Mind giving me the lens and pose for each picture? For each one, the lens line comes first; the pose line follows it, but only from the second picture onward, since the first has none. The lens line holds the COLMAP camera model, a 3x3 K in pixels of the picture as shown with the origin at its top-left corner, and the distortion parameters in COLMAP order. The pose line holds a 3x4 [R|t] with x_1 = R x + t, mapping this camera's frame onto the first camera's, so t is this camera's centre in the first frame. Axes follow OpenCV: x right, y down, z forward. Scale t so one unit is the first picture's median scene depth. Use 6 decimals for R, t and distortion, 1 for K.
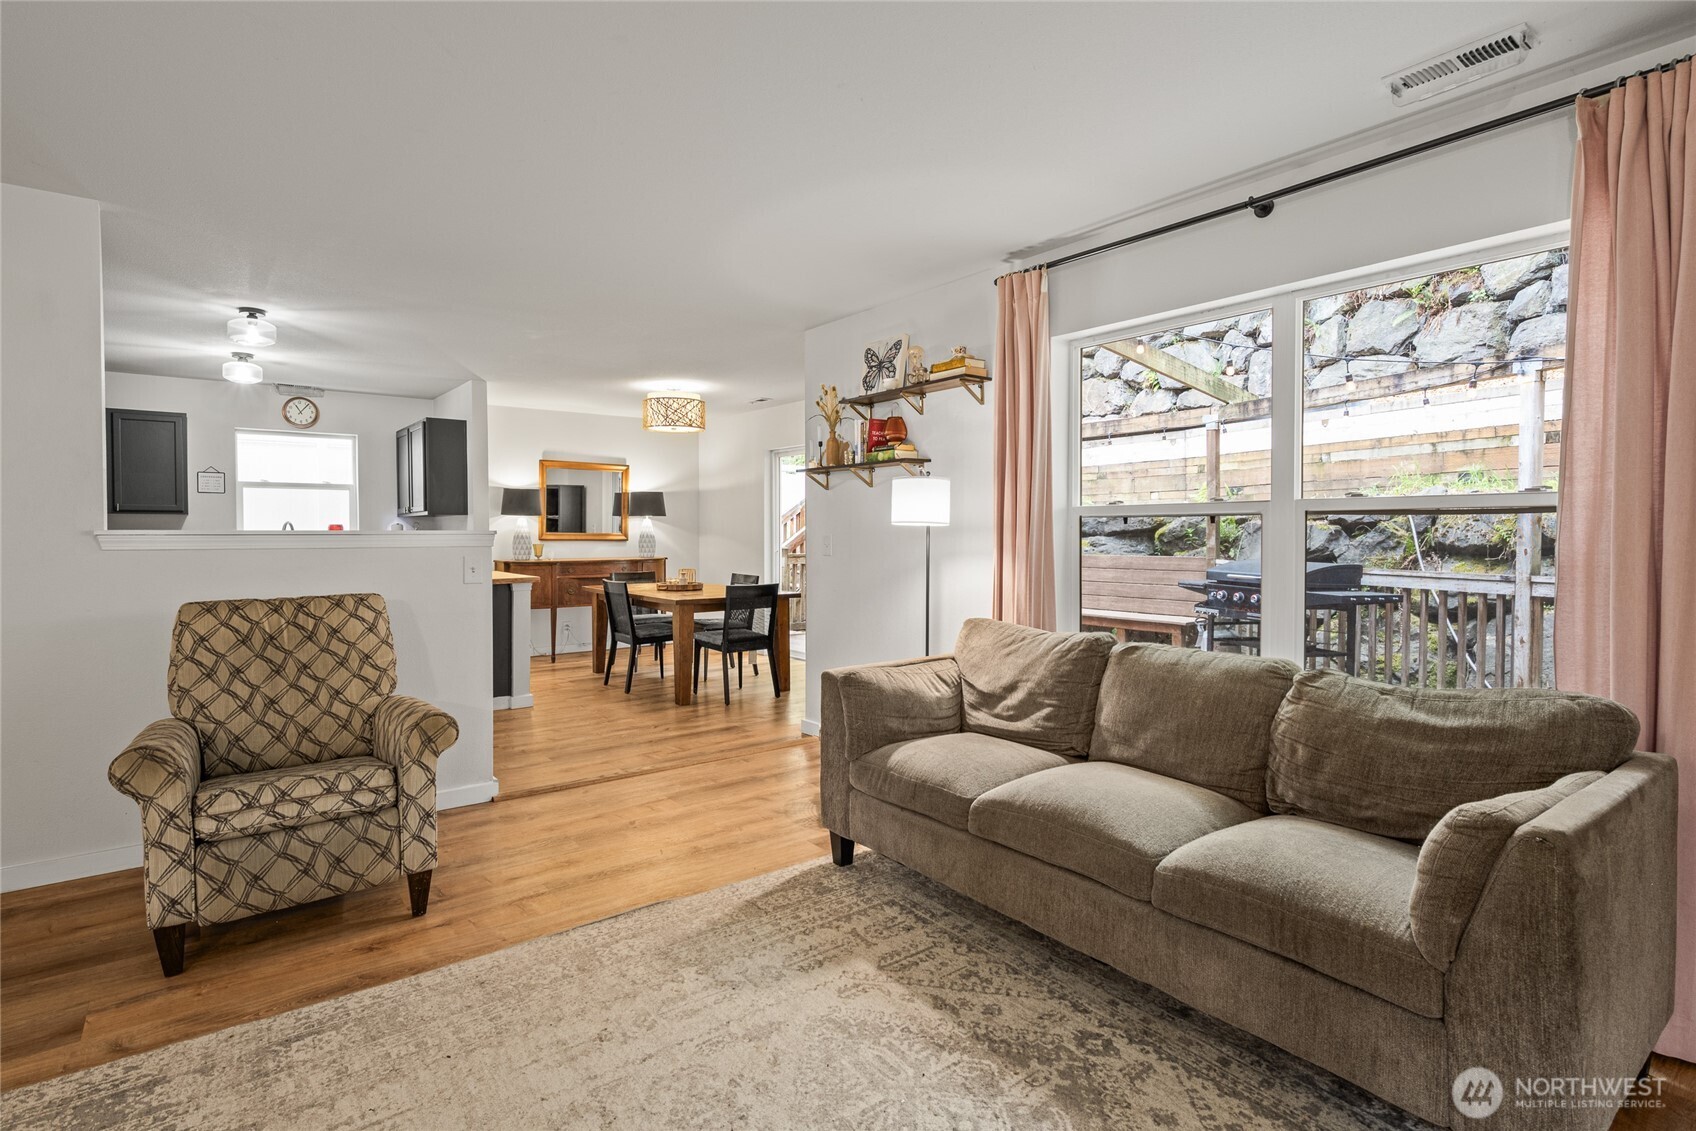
lens RADIAL K [[832.2, 0, 847.1], [0, 832.2, 549.1], [0, 0, 1]] dist [0.001686, -0.000226]
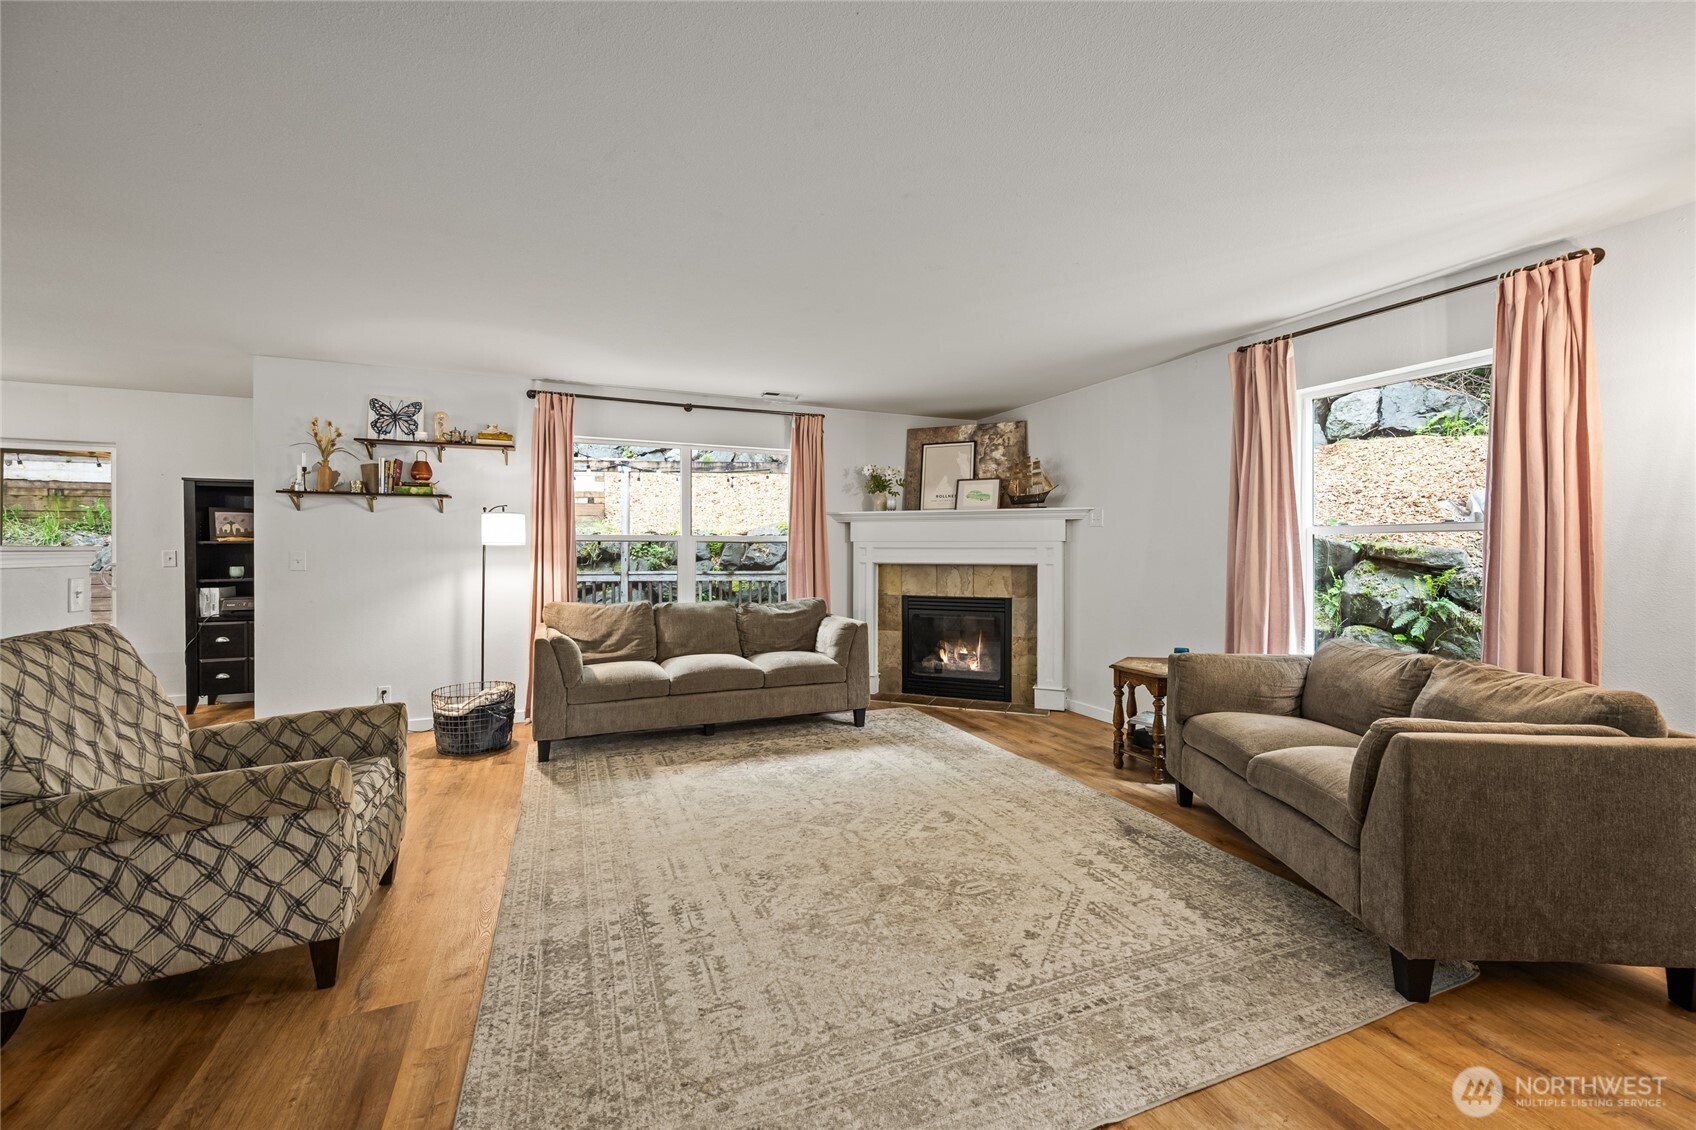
lens RADIAL K [[679.0, 0, 848.1], [0, 679.0, 555.6], [0, 0, 1]] dist [0.000260, -0.000033]
pose [[0.229536, -0.007504, 0.973271, -1.234704], [0.019062, 0.999813, 0.003213, -0.002351], [-0.973113, 0.017815, 0.229637, 0.157394]]
